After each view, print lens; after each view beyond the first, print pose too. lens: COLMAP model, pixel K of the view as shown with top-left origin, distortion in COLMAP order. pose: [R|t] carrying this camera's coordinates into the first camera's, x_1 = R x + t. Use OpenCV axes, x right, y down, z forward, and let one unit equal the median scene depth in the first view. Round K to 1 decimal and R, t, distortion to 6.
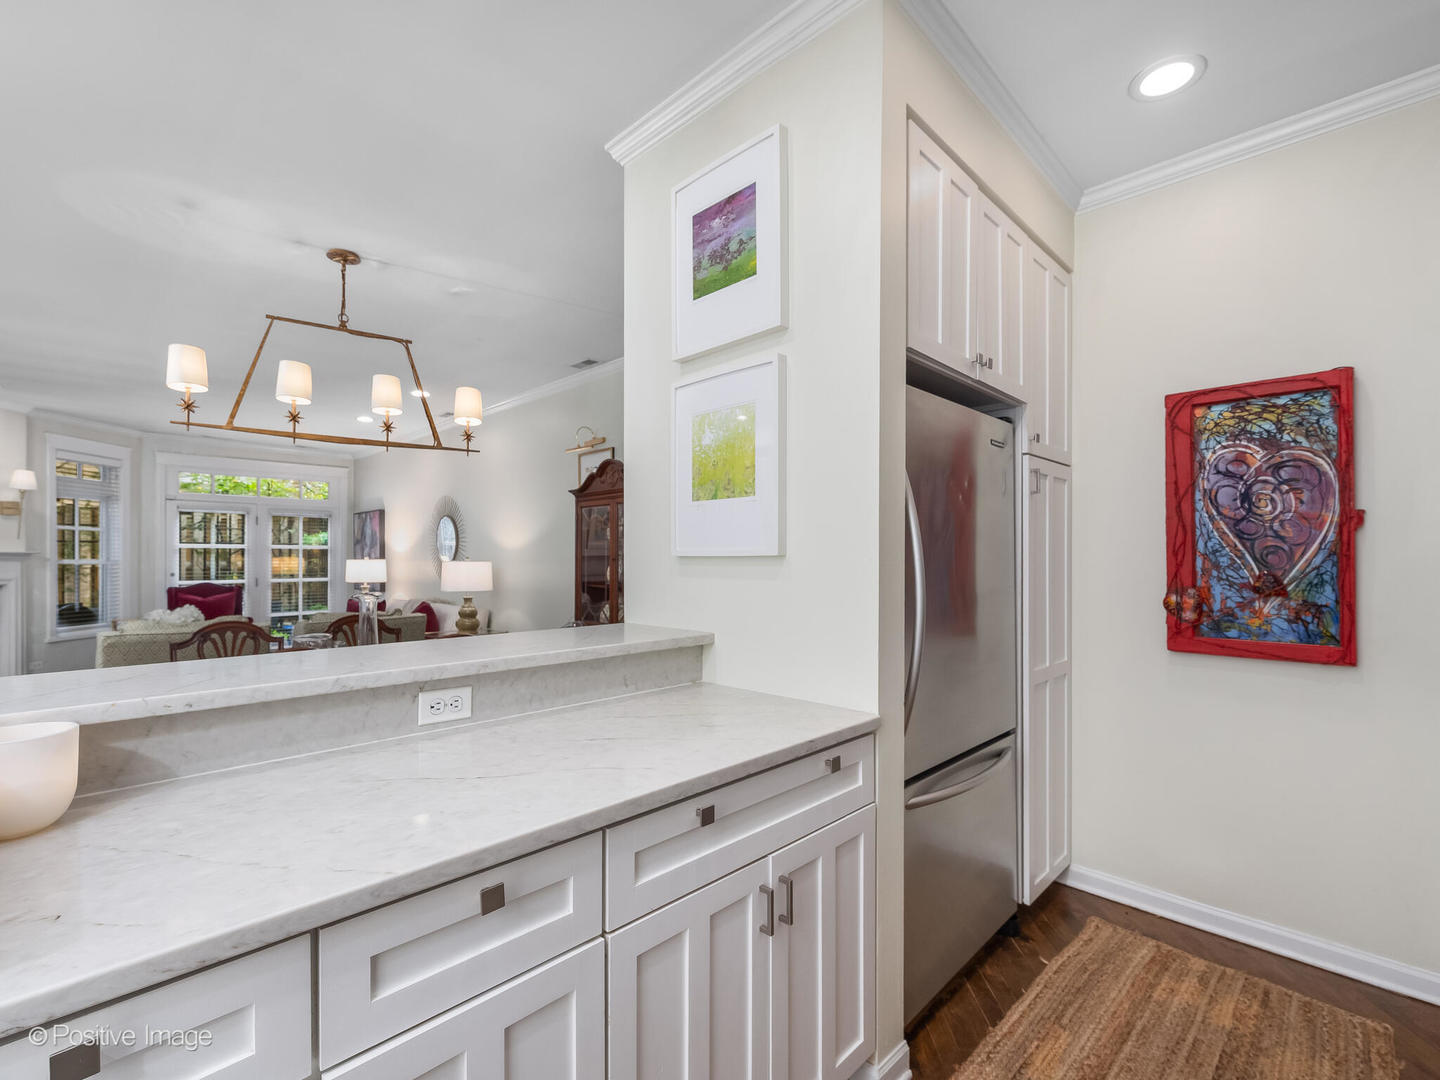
lens RADIAL K [[707.1, 0, 785.0], [0, 707.1, 553.3], [0, 0, 1]] dist [0.000016, -0.000603]
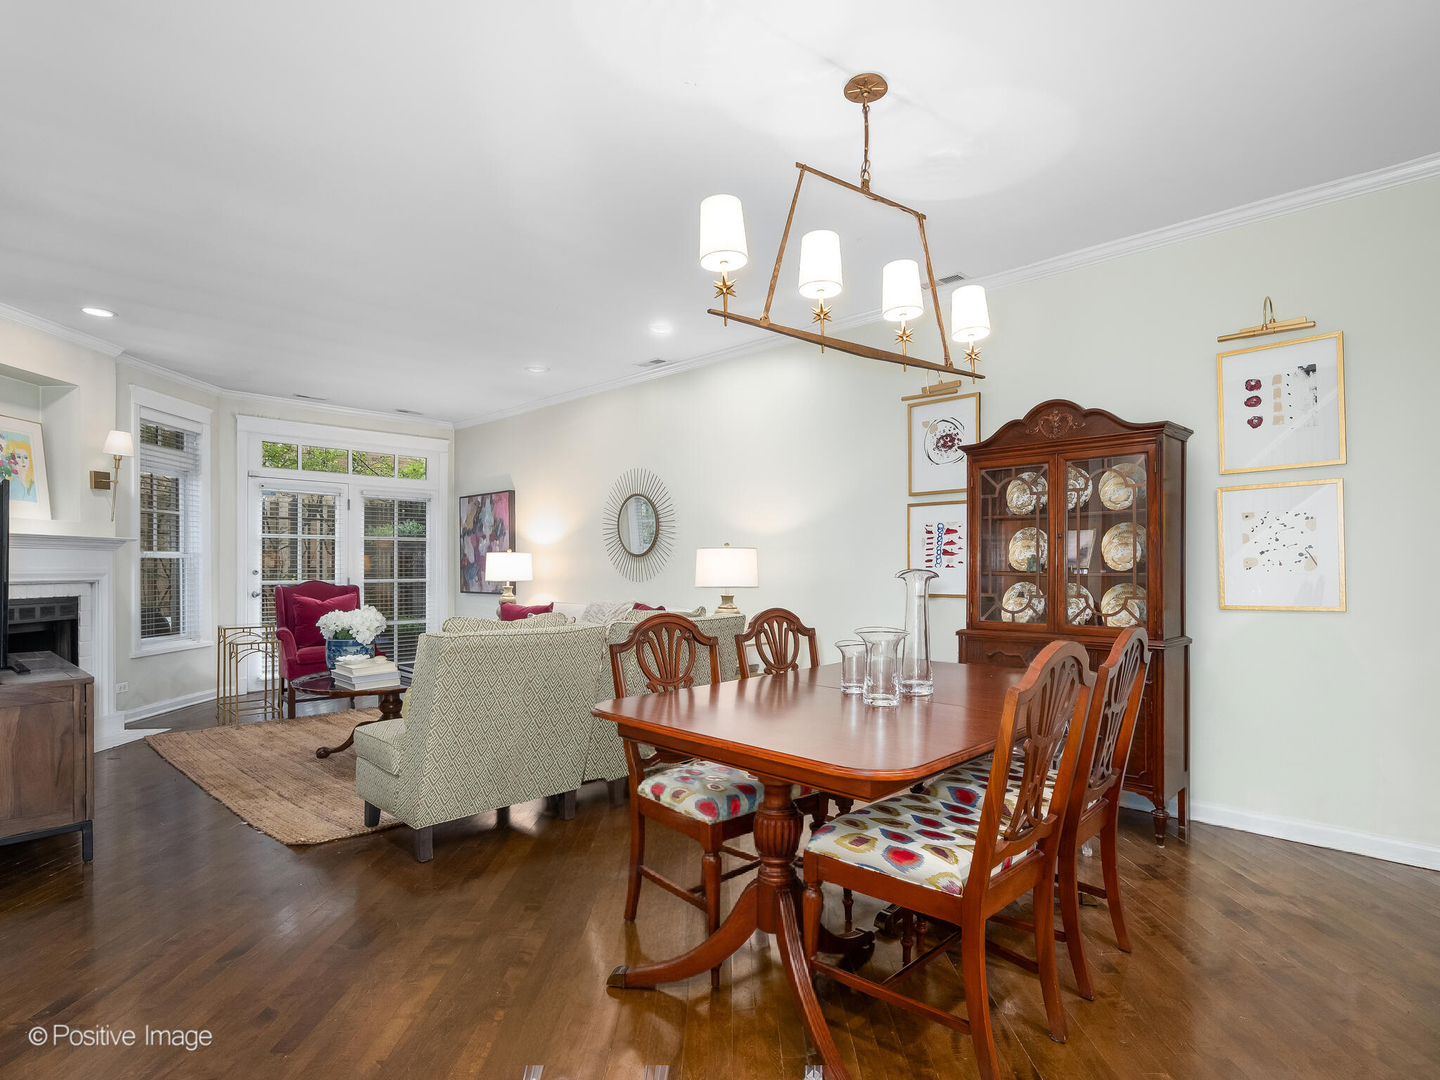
lens RADIAL K [[815.6, 0, 754.7], [0, 815.6, 568.0], [0, 0, 1]] dist [-0.001040, -0.001667]
pose [[0.999826, 0.000489, 0.018668, -1.005643], [-0.000560, 0.999993, 0.003785, 0.066061], [-0.018667, -0.003795, 0.999819, 0.269249]]
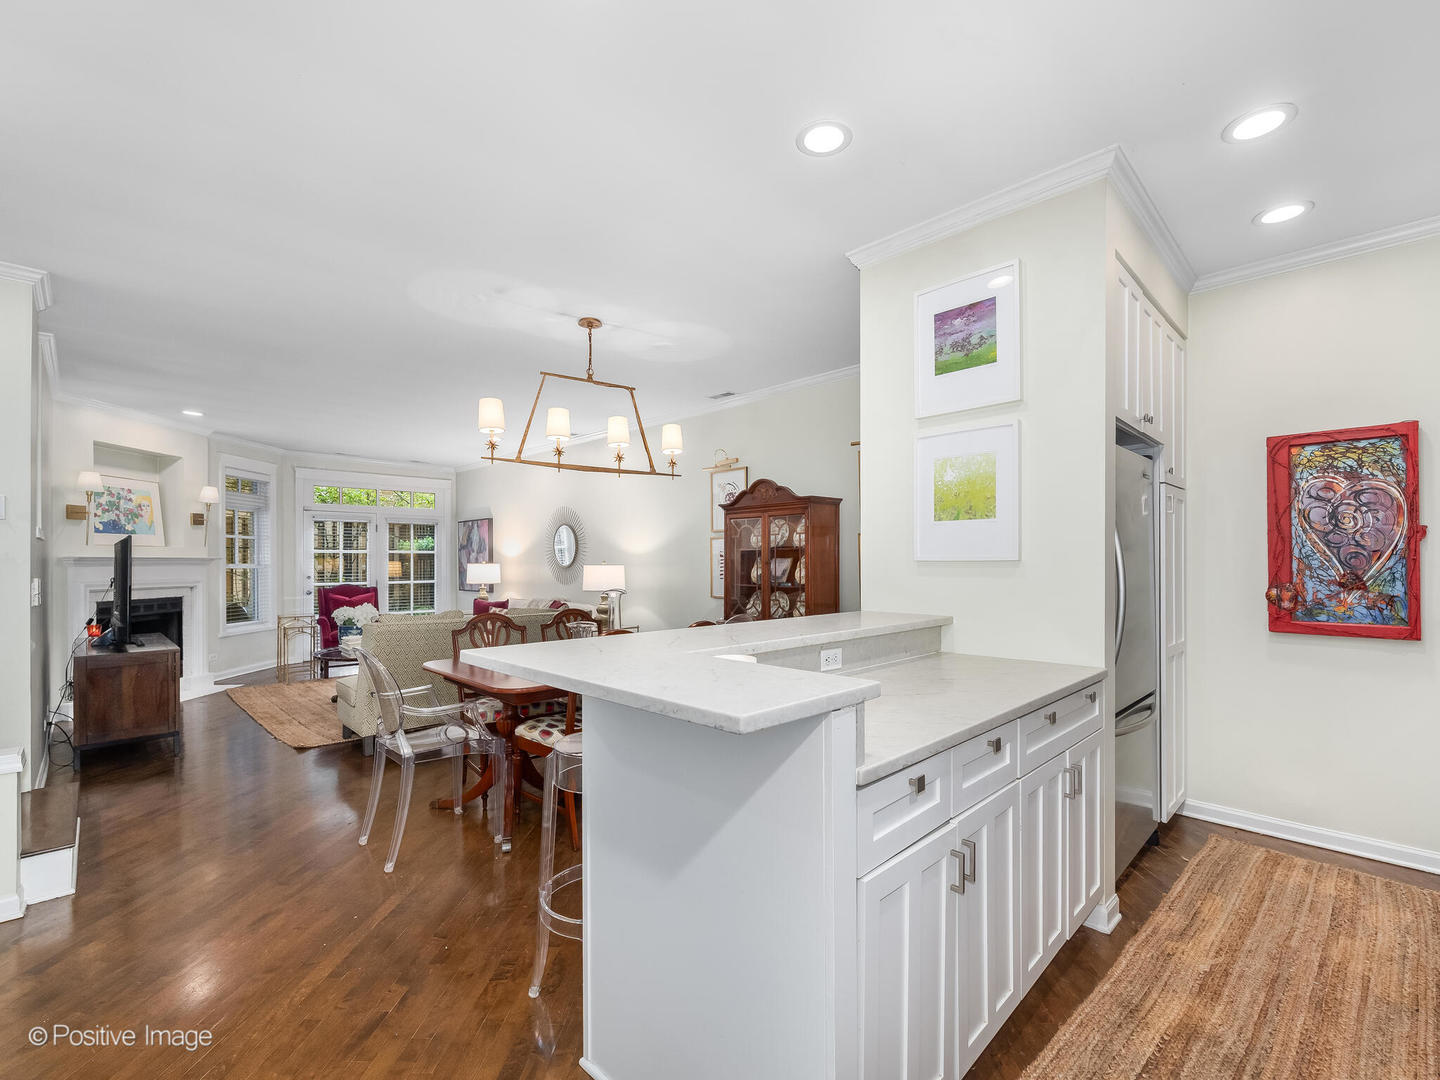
lens RADIAL K [[714.5, 0, 765.3], [0, 714.5, 557.0], [0, 0, 1]] dist [0.000530, -0.000026]
pose [[0.999914, -0.002261, -0.012880, -0.399054], [0.002279, 0.999996, 0.001365, -0.005408], [0.012877, -0.001394, 0.999916, -0.359668]]
